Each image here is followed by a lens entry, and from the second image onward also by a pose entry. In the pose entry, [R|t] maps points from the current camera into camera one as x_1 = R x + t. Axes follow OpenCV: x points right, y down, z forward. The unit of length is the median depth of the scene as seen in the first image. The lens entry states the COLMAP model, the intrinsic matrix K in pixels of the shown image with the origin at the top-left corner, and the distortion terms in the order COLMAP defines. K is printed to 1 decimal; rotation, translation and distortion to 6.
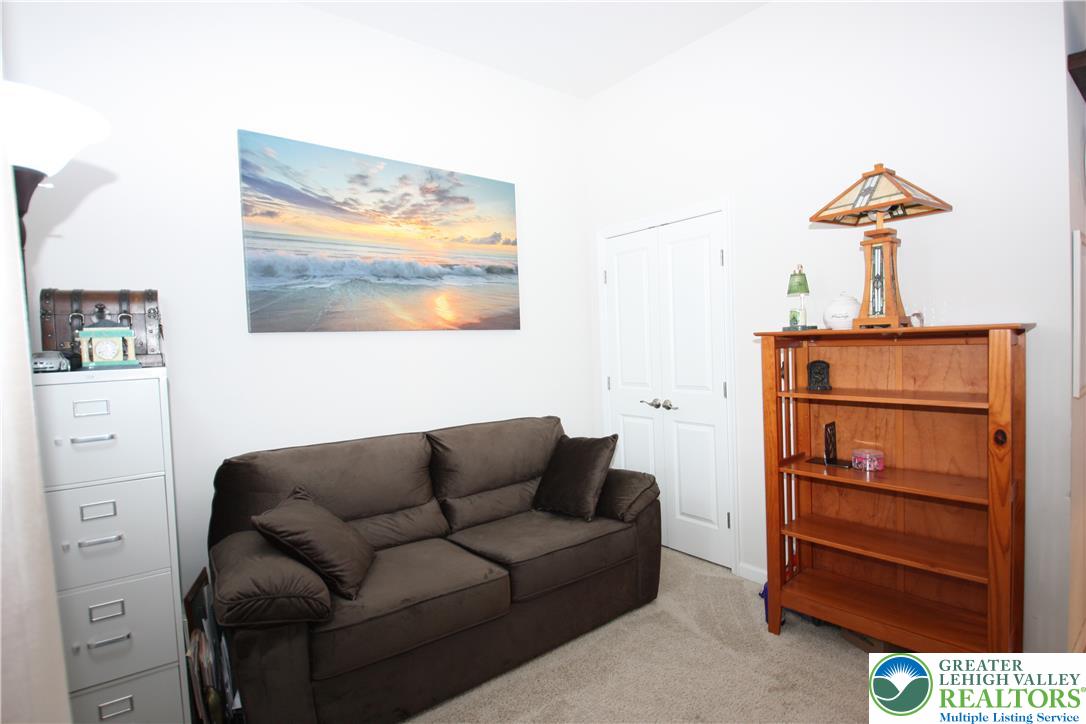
lens RADIAL K [[534.2, 0, 543.0], [0, 534.2, 362.0], [0, 0, 1]] dist [0.002480, 0.000132]
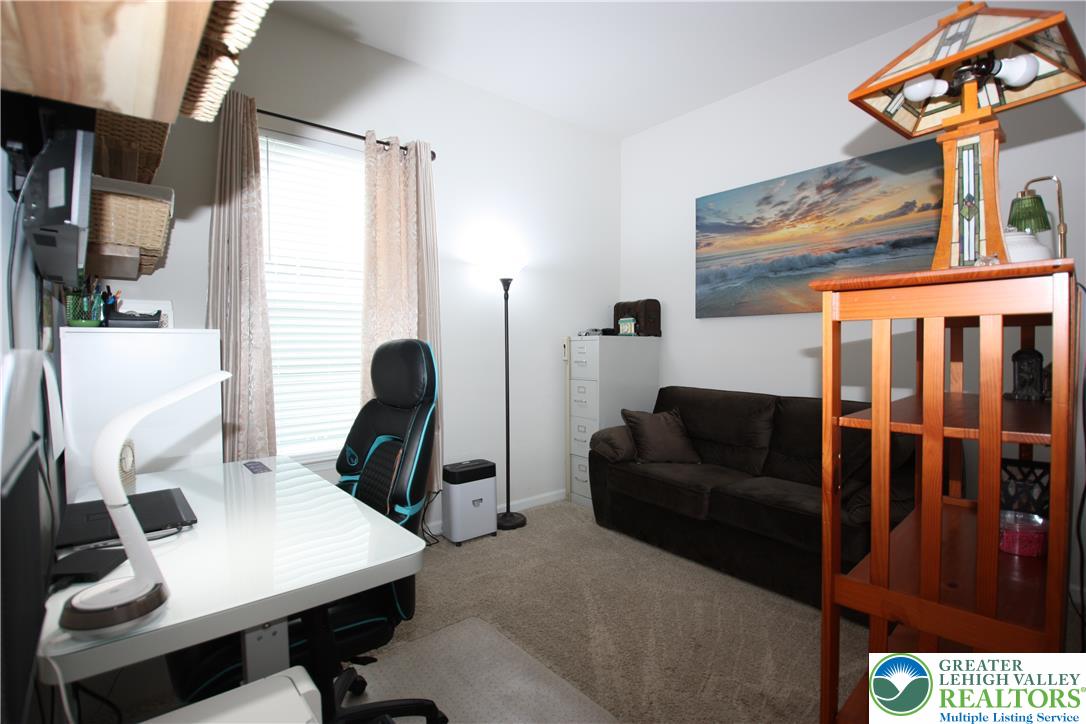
lens RADIAL K [[538.4, 0, 543.0], [0, 538.4, 362.0], [0, 0, 1]] dist [0.023503, -0.000387]
pose [[0.016935, 0.057080, -0.998226, 0.972219], [-0.034182, 0.997819, 0.056477, 0.001663], [0.999272, 0.033165, 0.018850, 0.416441]]
